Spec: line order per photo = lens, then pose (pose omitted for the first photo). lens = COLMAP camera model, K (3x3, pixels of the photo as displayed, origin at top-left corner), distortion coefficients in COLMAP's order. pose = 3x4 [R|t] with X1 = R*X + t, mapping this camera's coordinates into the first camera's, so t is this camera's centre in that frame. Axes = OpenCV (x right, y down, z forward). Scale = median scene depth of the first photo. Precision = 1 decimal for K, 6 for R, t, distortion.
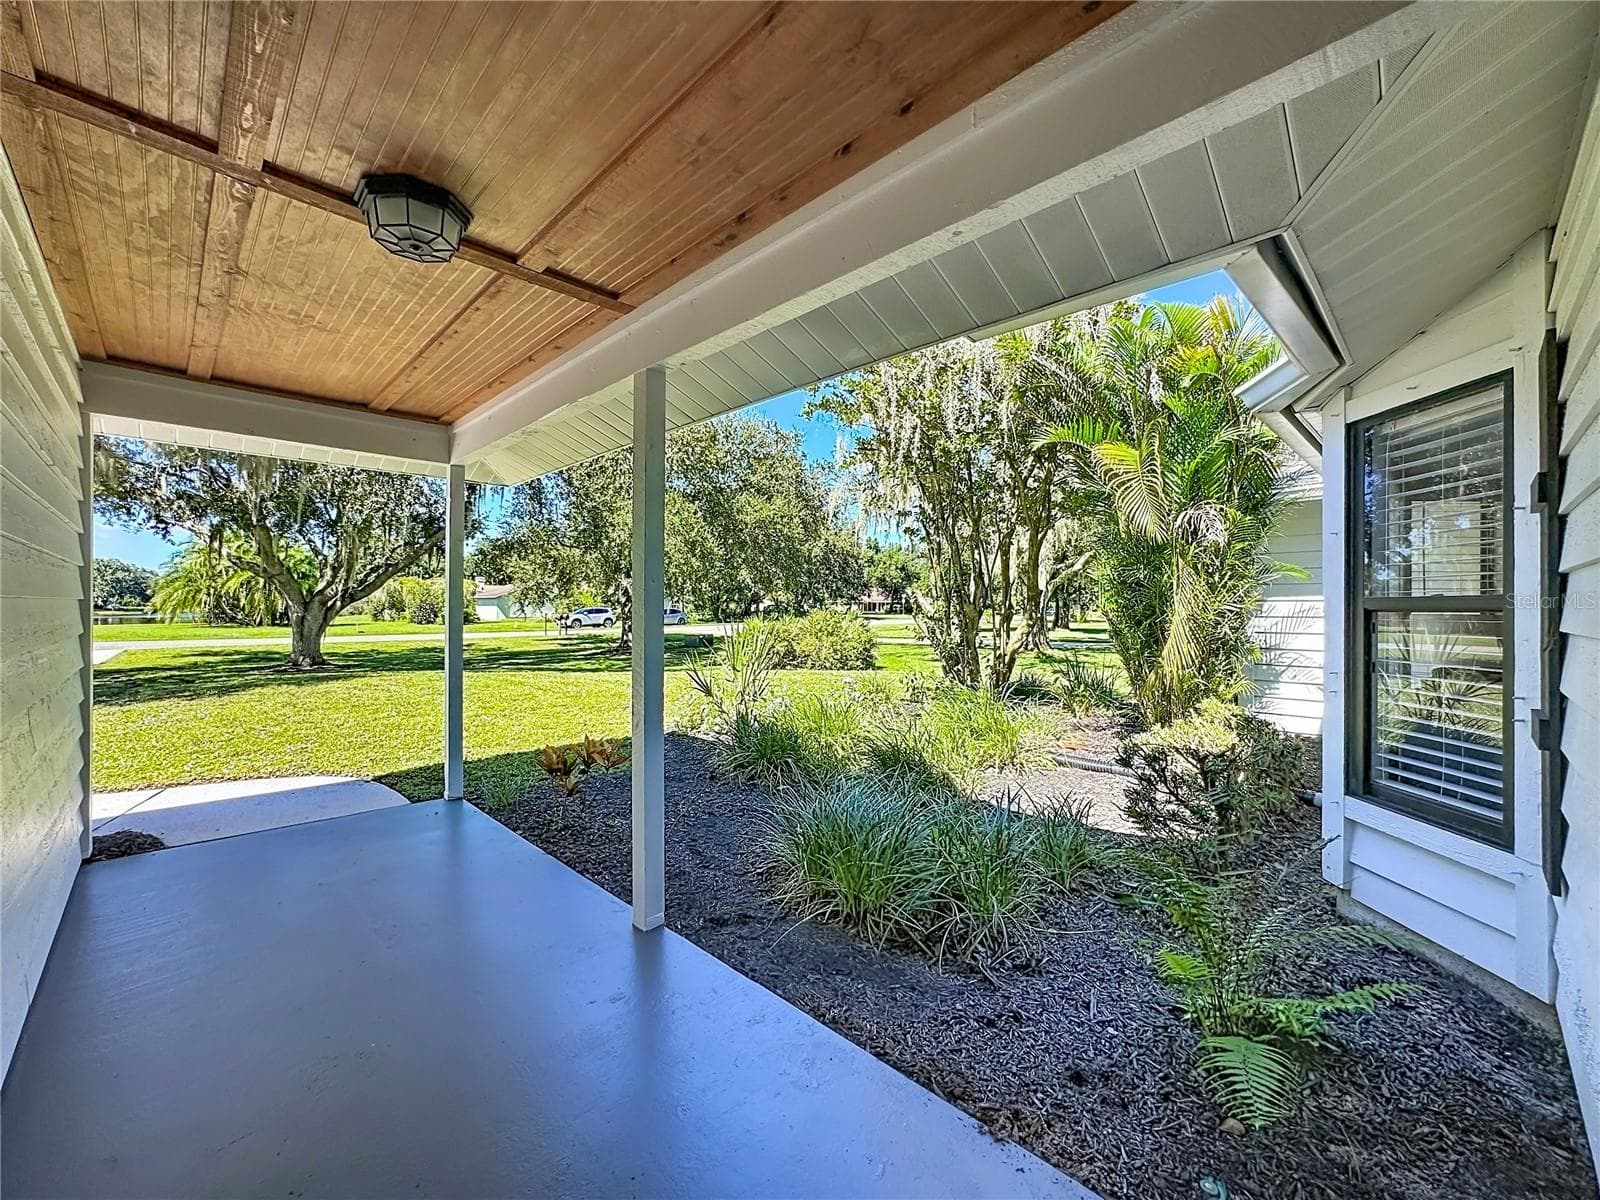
lens RADIAL K [[645.2, 0, 800.0], [0, 645.2, 600.0], [0, 0, 1]] dist [-0.044687, 0.017583]
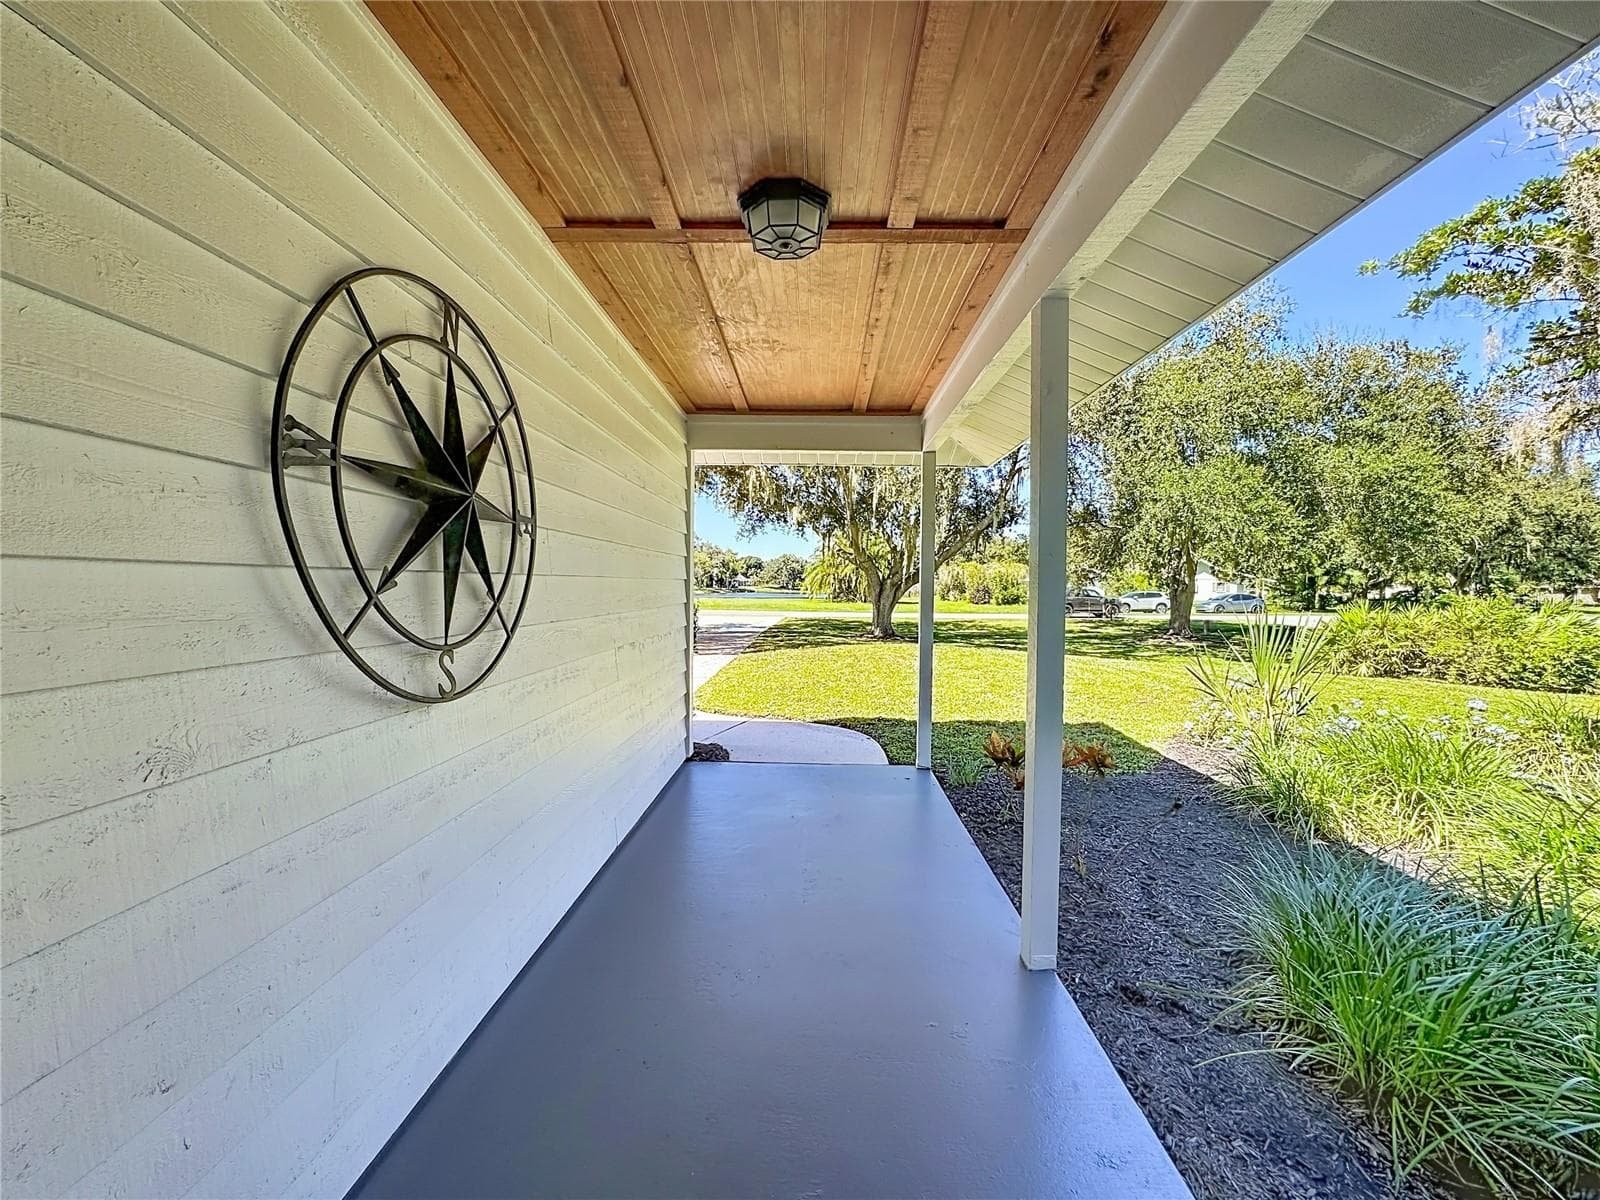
lens RADIAL K [[645.2, 0, 800.0], [0, 645.2, 600.0], [0, 0, 1]] dist [-0.044687, 0.017583]
pose [[0.692966, 0.021121, -0.720661, 0.113539], [-0.001697, 0.999616, 0.027665, 0.003616], [0.720968, -0.017948, 0.692735, 0.158244]]
